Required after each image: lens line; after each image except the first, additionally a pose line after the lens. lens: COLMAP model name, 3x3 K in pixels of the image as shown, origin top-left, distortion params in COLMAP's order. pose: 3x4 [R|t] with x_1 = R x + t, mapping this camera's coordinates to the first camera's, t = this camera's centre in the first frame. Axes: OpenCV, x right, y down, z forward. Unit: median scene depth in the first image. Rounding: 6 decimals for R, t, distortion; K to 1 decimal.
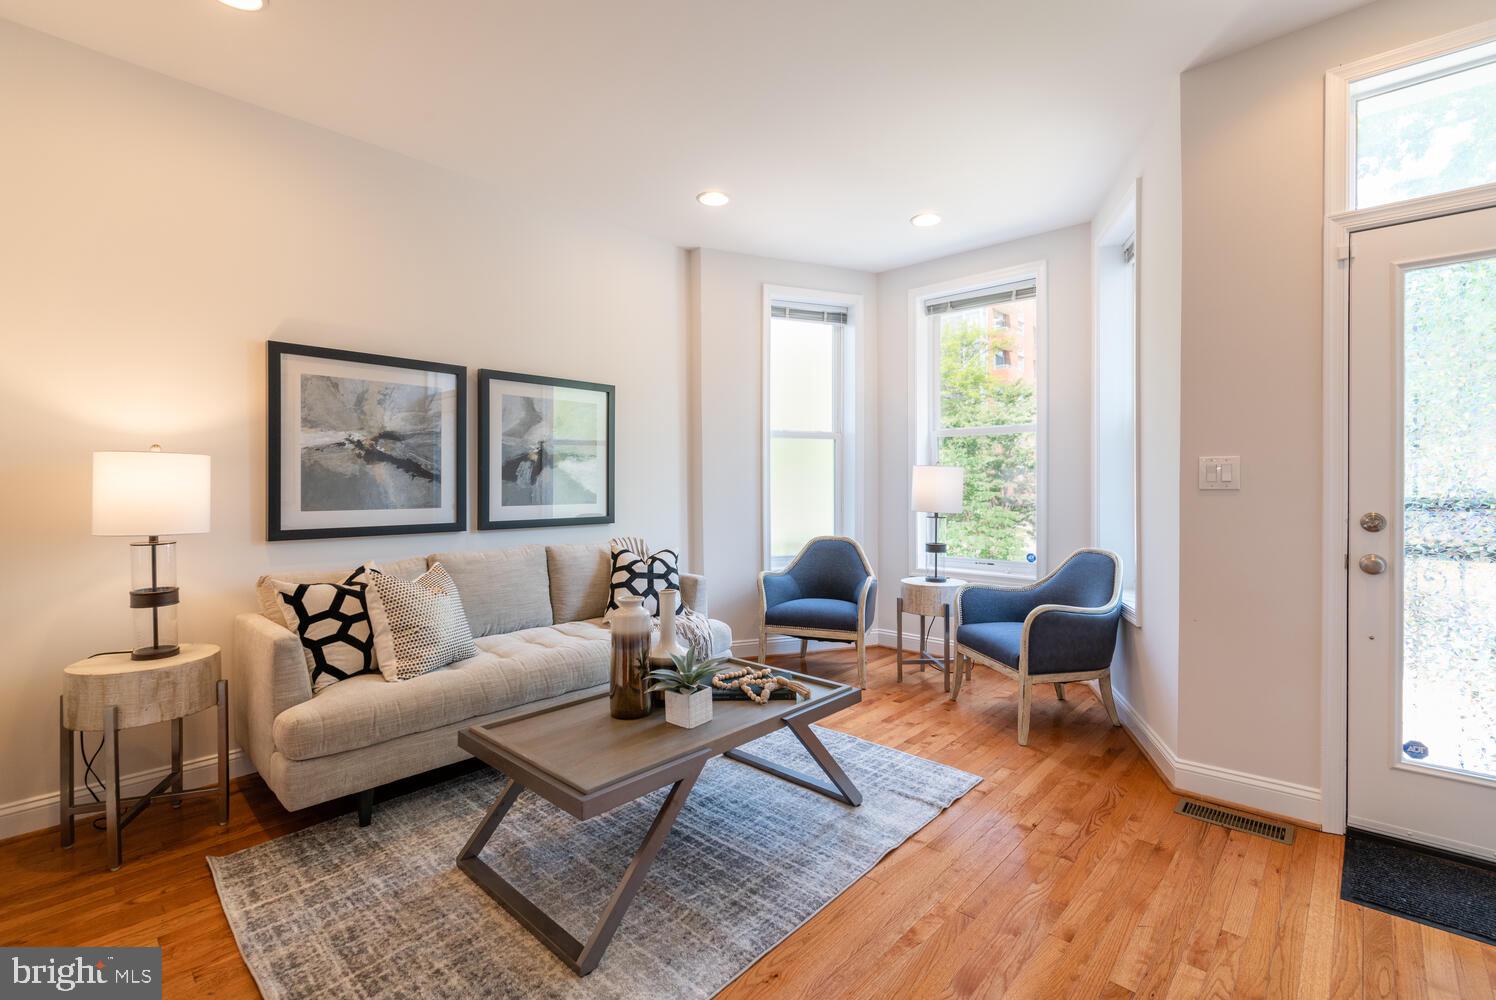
lens RADIAL K [[623.7, 0, 737.0], [0, 623.7, 487.8], [0, 0, 1]] dist [0.000678, -0.000100]
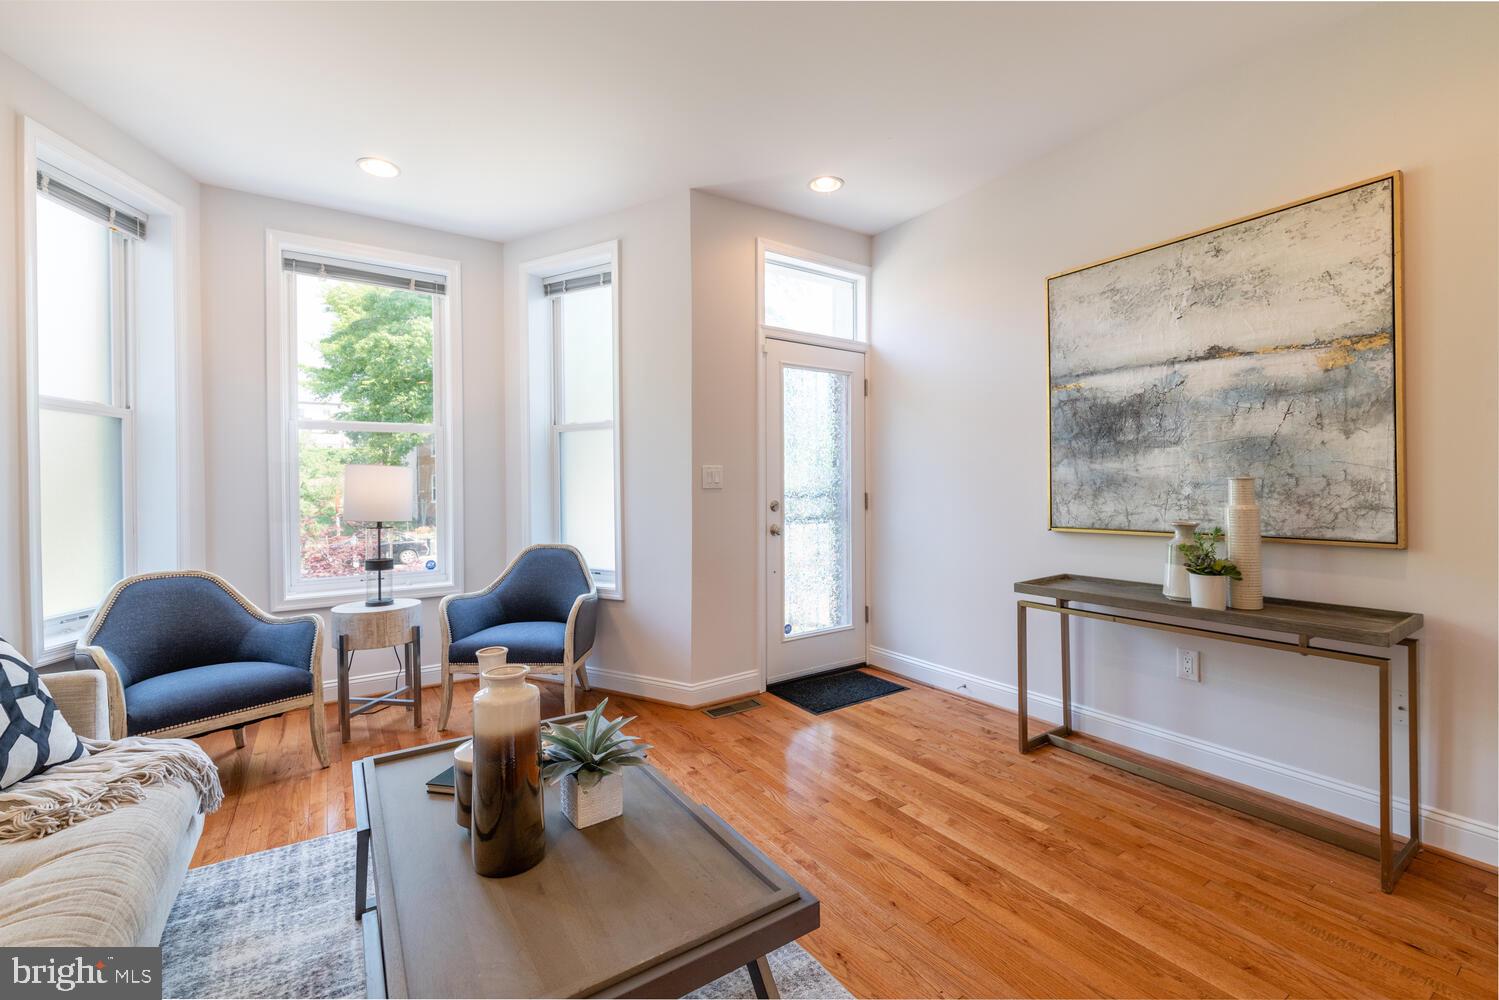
lens RADIAL K [[624.9, 0, 738.5], [0, 624.9, 487.8], [0, 0, 1]] dist [0.000678, -0.000100]
pose [[0.271042, -0.004770, 0.962556, -0.615053], [0.015845, 0.999874, 0.000493, 0.001876], [-0.962437, 0.015118, 0.271083, 0.544627]]
